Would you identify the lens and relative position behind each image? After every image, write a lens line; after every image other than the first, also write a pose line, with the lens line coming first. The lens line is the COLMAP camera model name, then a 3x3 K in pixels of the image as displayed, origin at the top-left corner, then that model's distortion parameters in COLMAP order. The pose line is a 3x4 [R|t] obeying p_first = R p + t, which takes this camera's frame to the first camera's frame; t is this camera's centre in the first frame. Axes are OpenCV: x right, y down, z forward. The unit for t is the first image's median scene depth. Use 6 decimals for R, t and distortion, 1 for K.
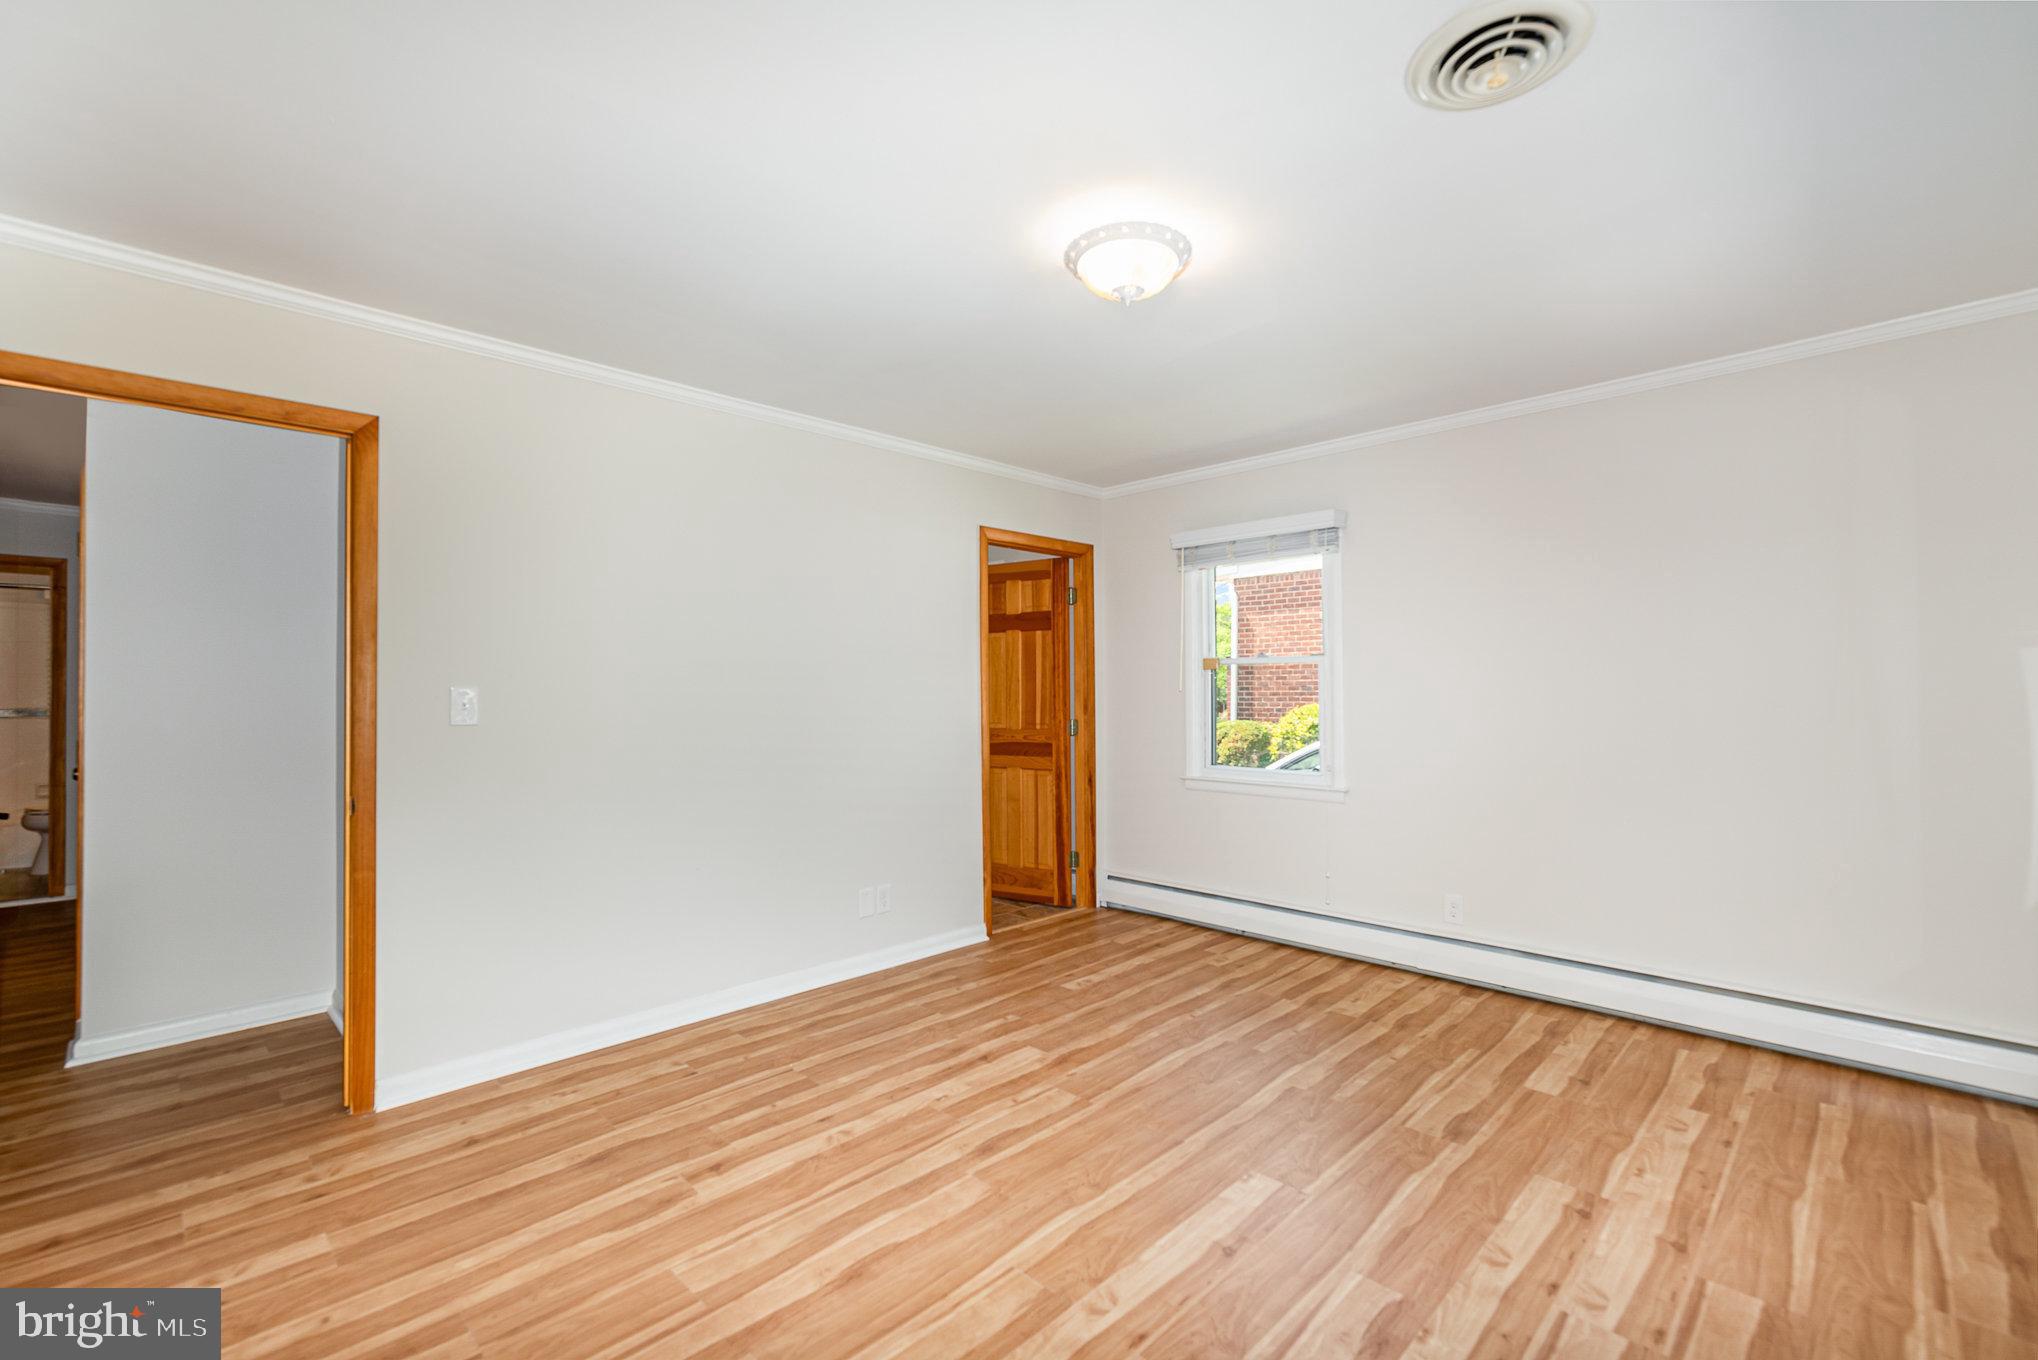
lens RADIAL K [[904.5, 0, 1024.0], [0, 904.5, 690.8], [0, 0, 1]] dist [0.003528, -0.000638]
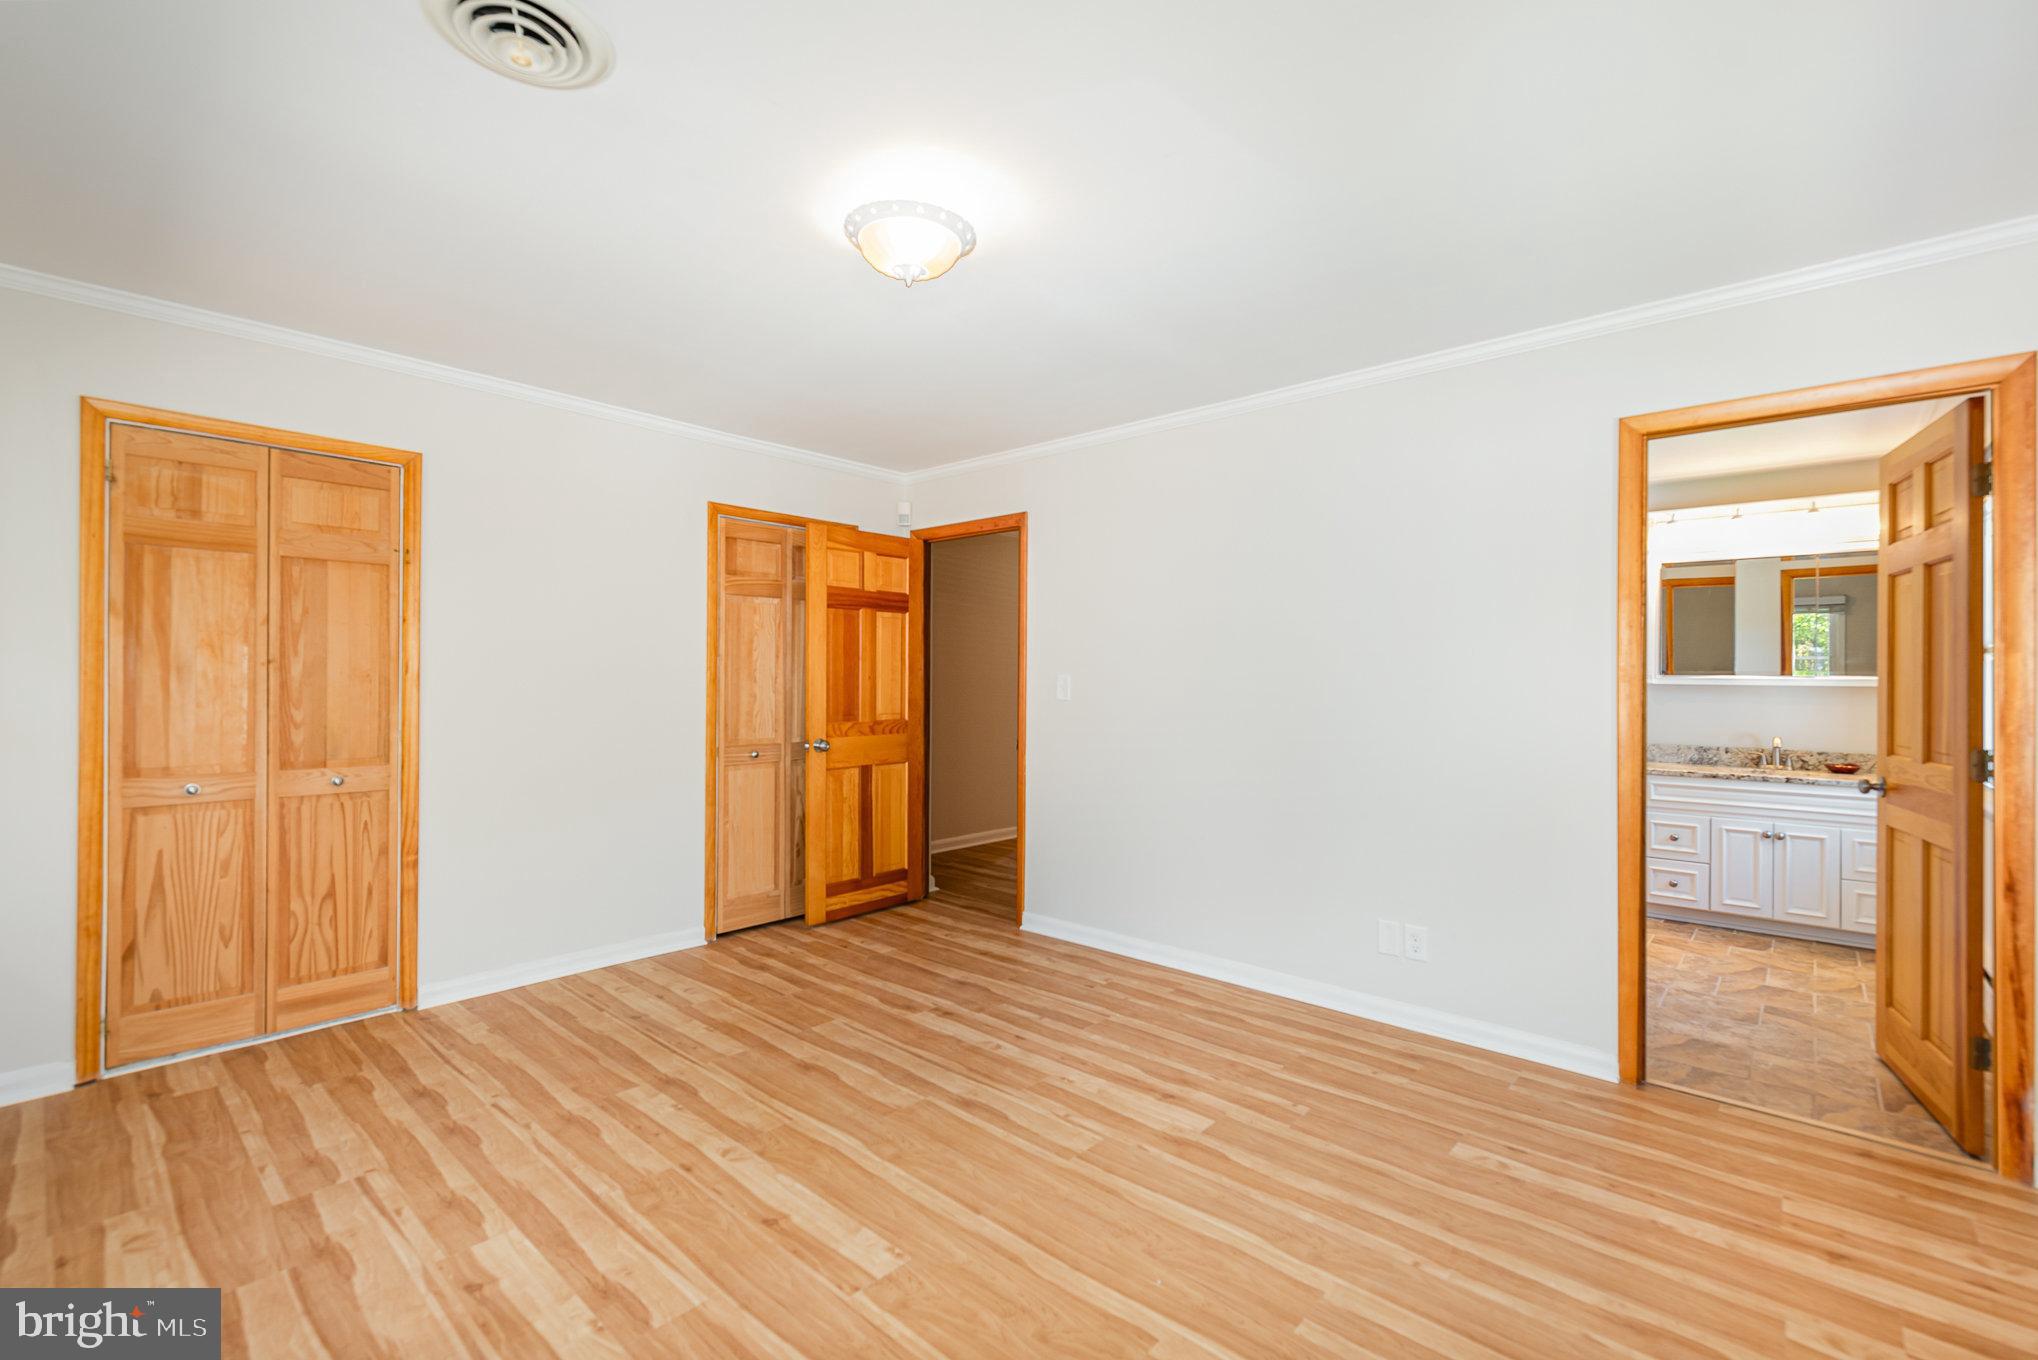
lens RADIAL K [[904.3, 0, 1020.1], [0, 904.3, 672.3], [0, 0, 1]] dist [0.000713, -0.000325]
pose [[0.025225, -0.001342, -0.999681, 1.002045], [-0.006867, 0.999975, -0.001516, -0.008765], [0.999658, 0.006903, 0.025216, 0.991148]]
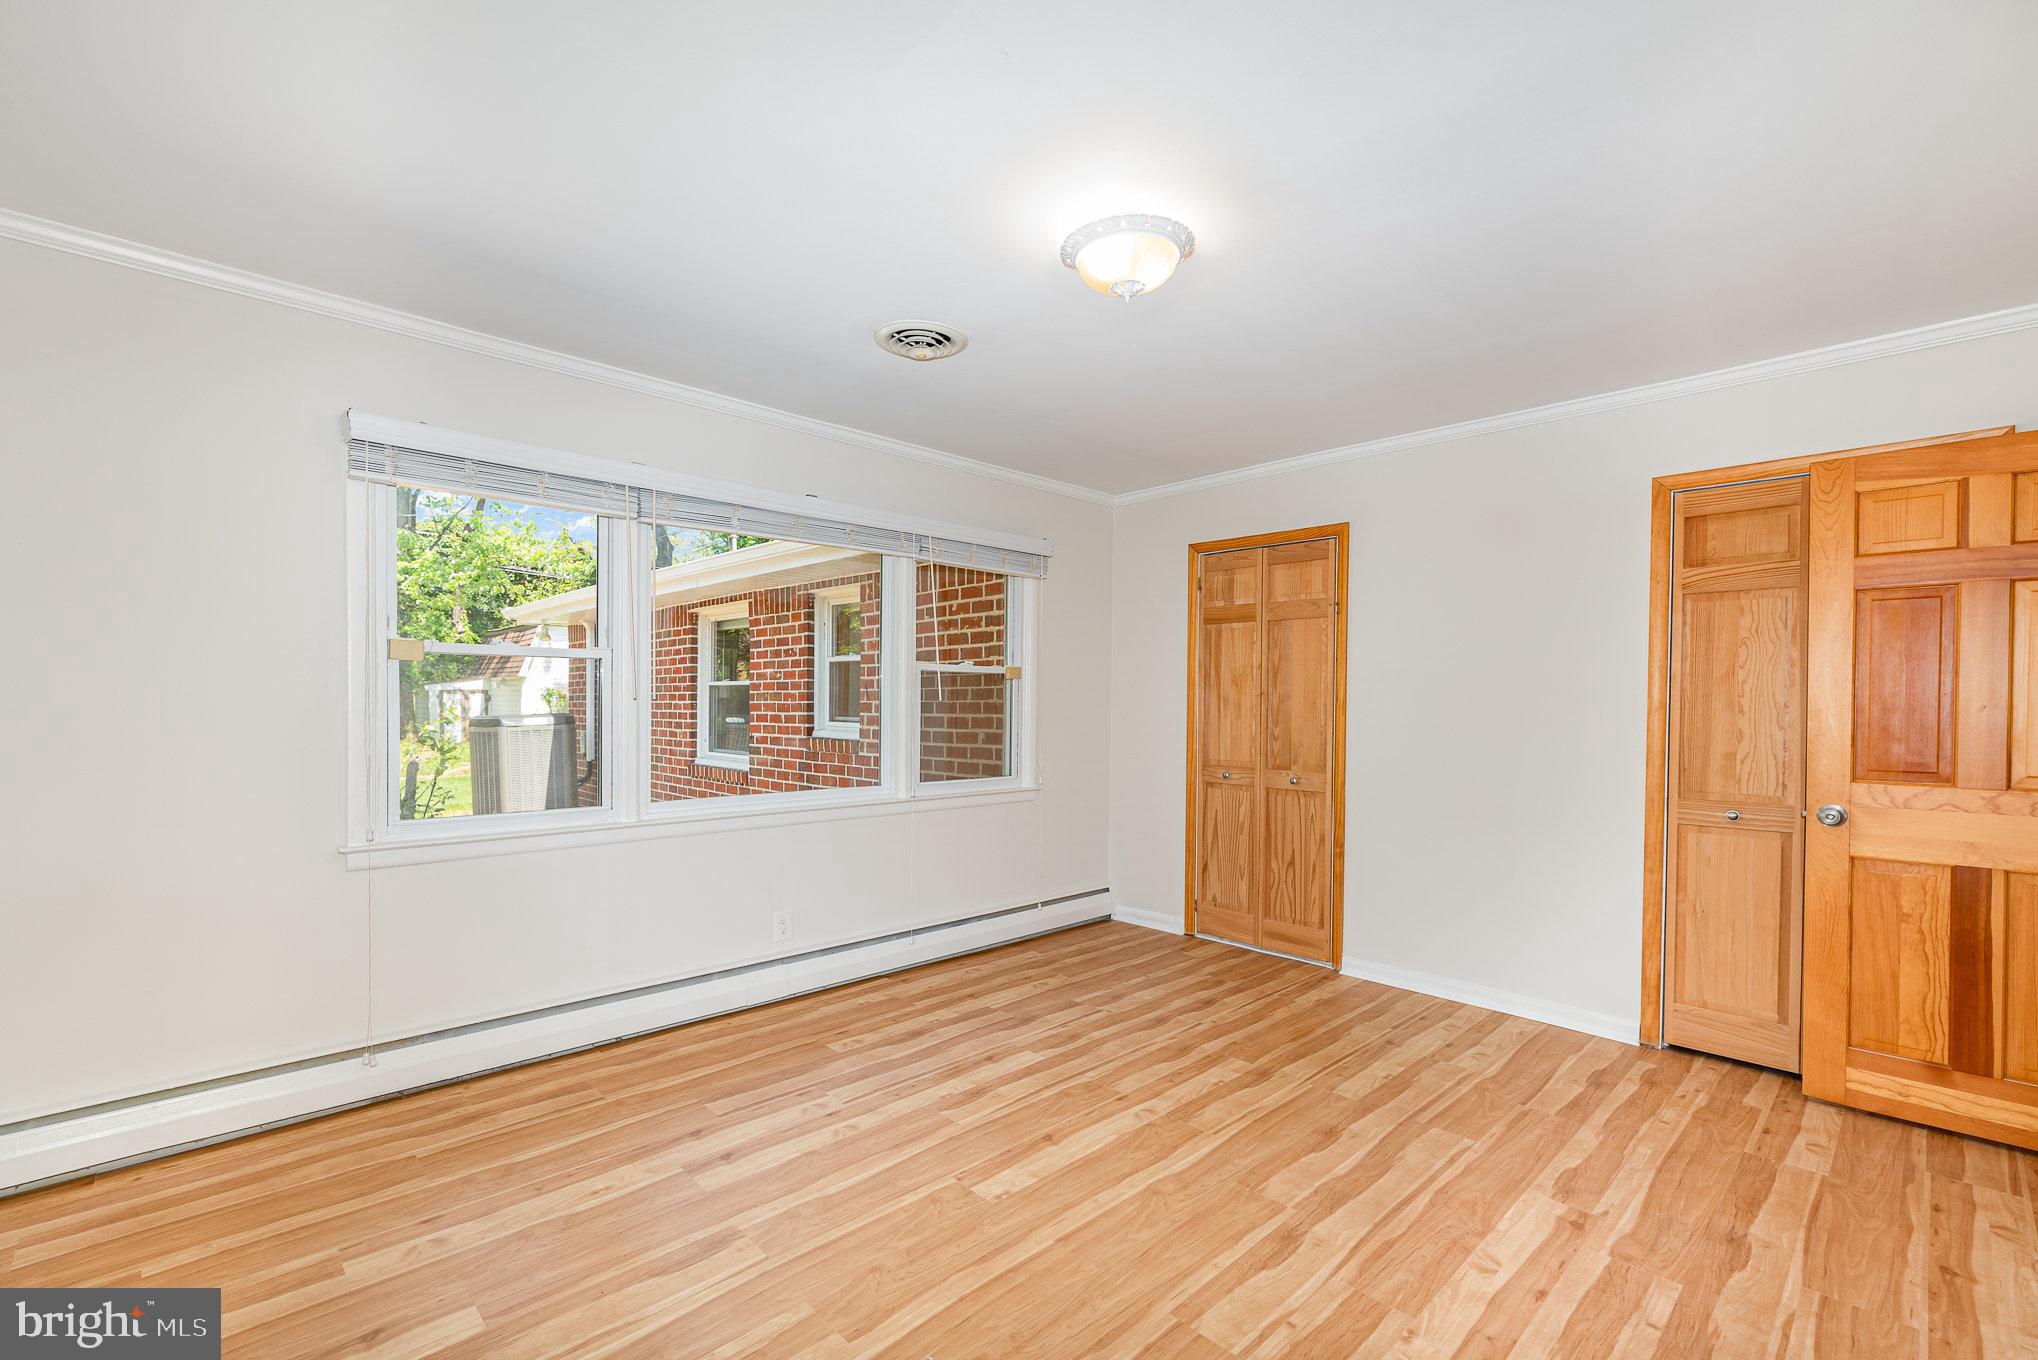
lens RADIAL K [[870.7, 0, 985.5], [0, 870.7, 713.3], [0, 0, 1]] dist [-0.001773, -0.000248]
pose [[-0.997759, -0.003334, 0.066826, 0.184313], [-0.002337, 0.999885, 0.014988, -0.003850], [-0.066868, 0.014798, -0.997652, 1.764355]]
